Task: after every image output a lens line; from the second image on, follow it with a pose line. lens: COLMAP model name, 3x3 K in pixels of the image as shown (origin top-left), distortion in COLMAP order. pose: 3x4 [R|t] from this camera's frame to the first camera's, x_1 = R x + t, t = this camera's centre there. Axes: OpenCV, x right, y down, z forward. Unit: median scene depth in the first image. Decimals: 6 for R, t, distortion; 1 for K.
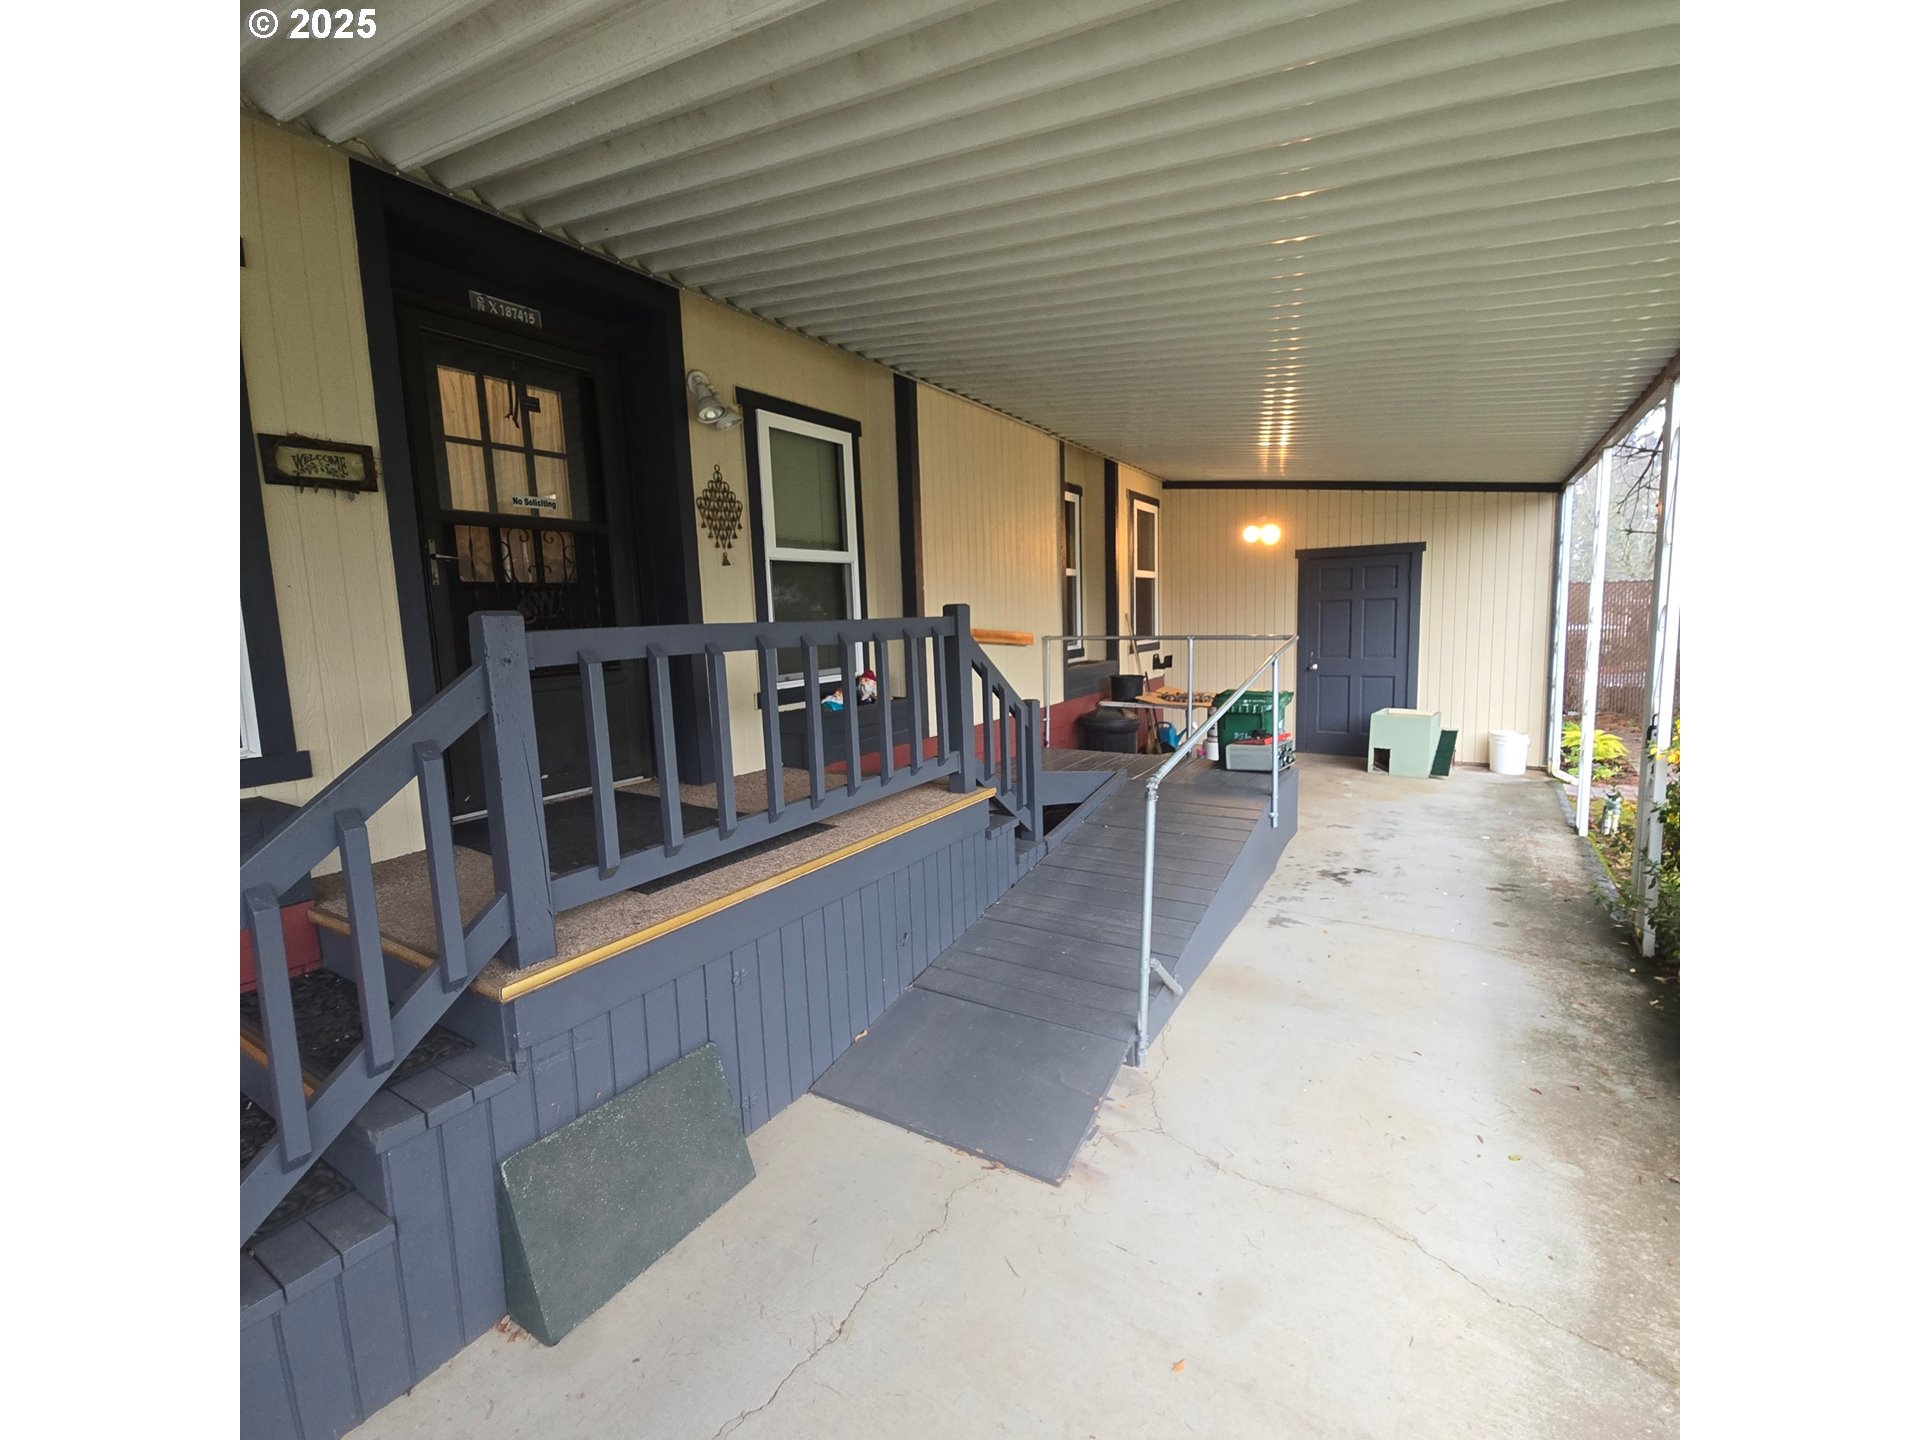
lens RADIAL K [[786.4, 0, 957.9], [0, 786.4, 713.9], [0, 0, 1]] dist [-0.000144, 0.000004]
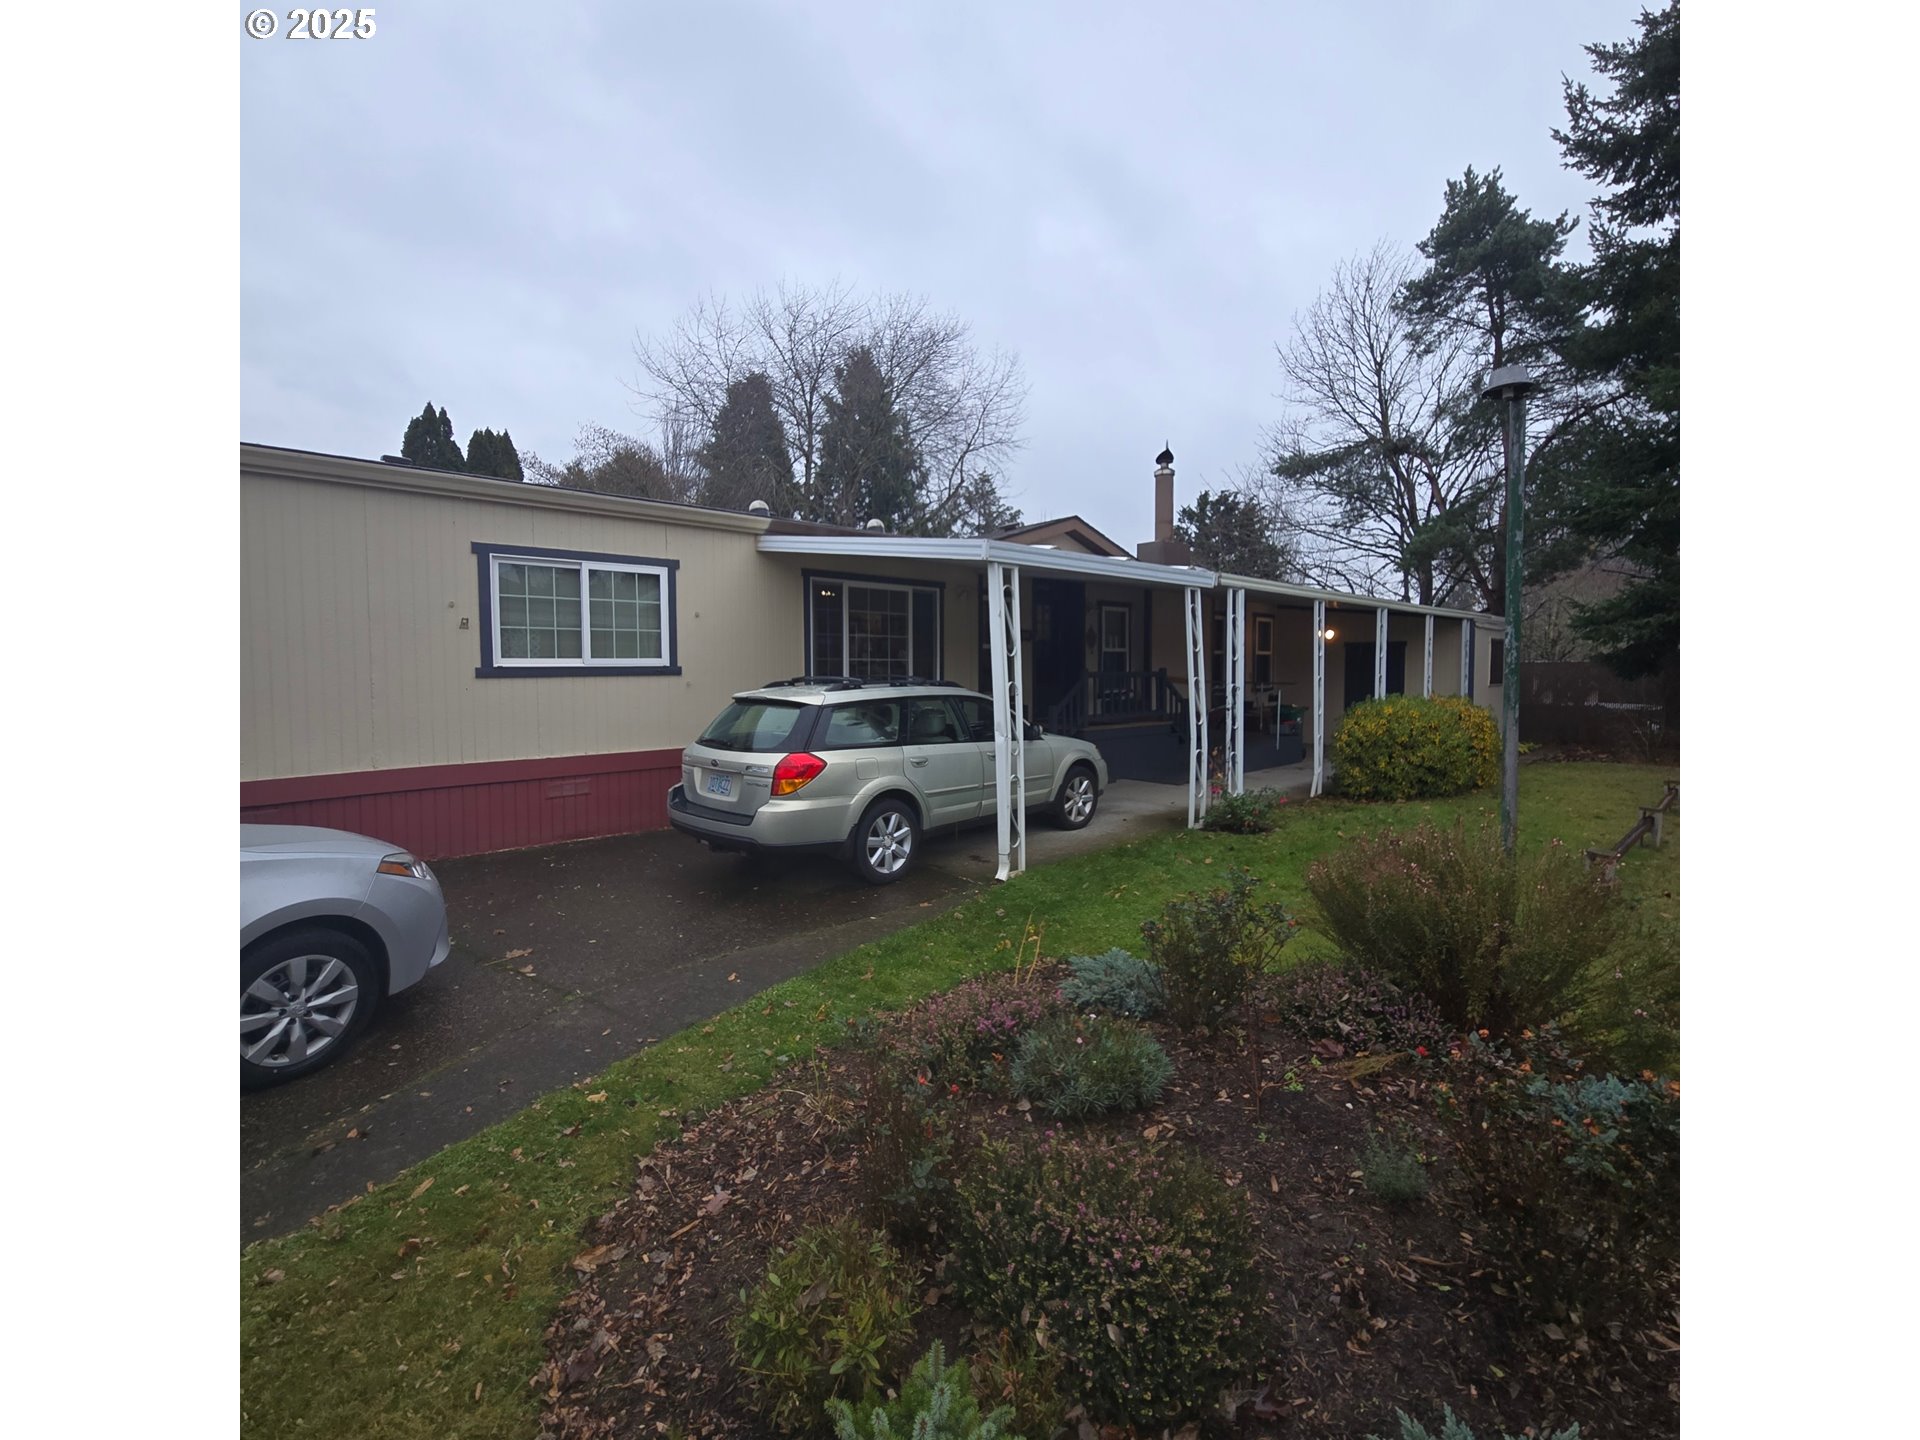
lens RADIAL K [[786.4, 0, 962.2], [0, 786.4, 711.3], [0, 0, 1]] dist [-0.000144, 0.000004]
pose [[0.966699, 0.041763, -0.252486, 0.022993], [-0.059099, 0.996358, -0.061468, 0.270875], [0.249000, 0.074343, 0.965646, -2.182725]]
